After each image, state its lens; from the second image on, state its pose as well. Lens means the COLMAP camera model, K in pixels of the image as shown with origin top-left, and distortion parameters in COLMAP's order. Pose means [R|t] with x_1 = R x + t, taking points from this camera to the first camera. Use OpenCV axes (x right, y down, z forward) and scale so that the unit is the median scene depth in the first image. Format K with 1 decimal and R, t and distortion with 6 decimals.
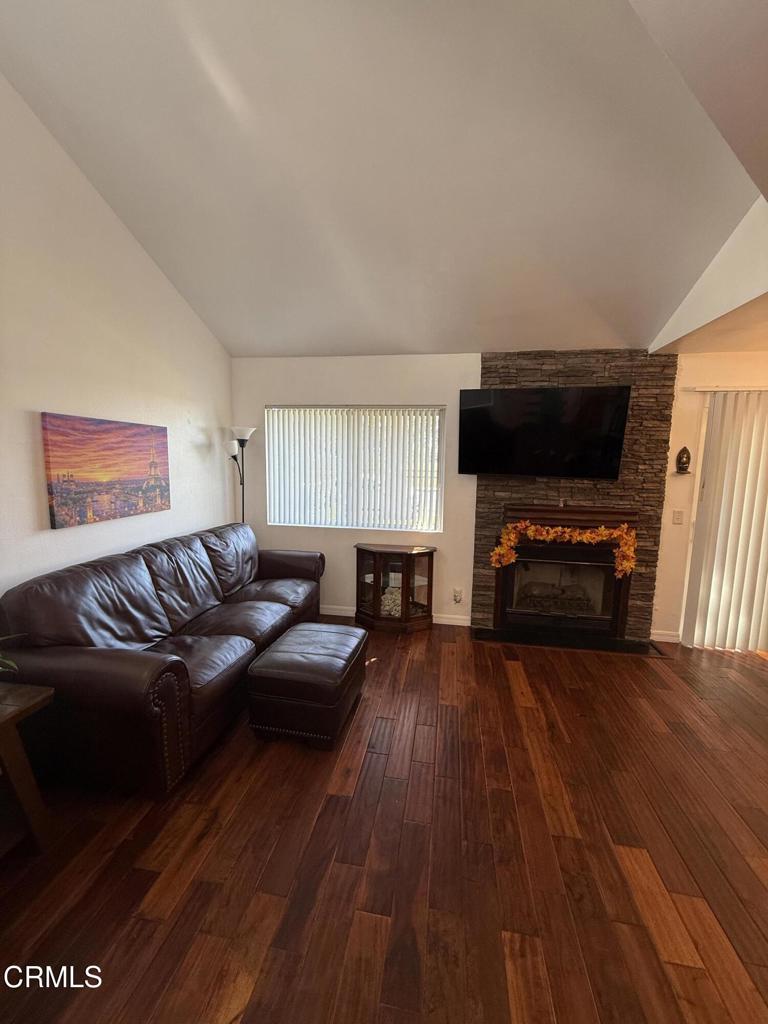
lens RADIAL K [[406.6, 0, 384.4], [0, 406.6, 508.7], [0, 0, 1]] dist [0.000432, 0.000351]
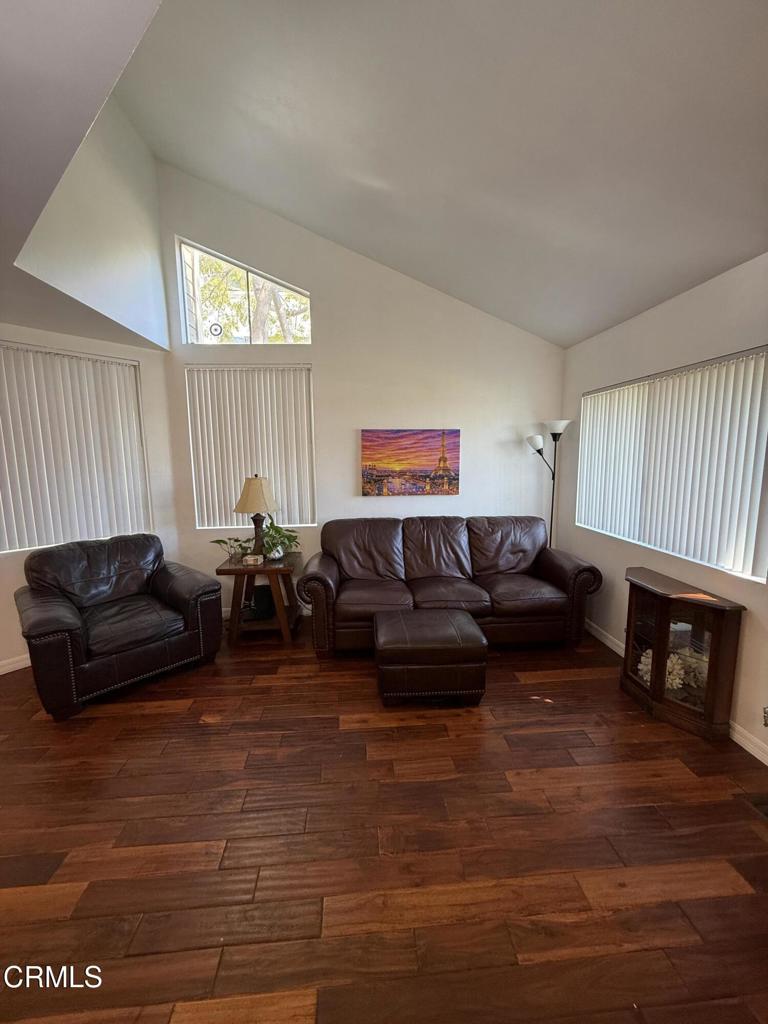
lens RADIAL K [[406.6, 0, 384.4], [0, 406.6, 508.7], [0, 0, 1]] dist [0.000432, 0.000351]
pose [[0.237448, 0.106288, -0.965568, 0.713069], [-0.105442, 0.990943, 0.083151, -0.040164], [0.965661, 0.082068, 0.246504, 0.524511]]
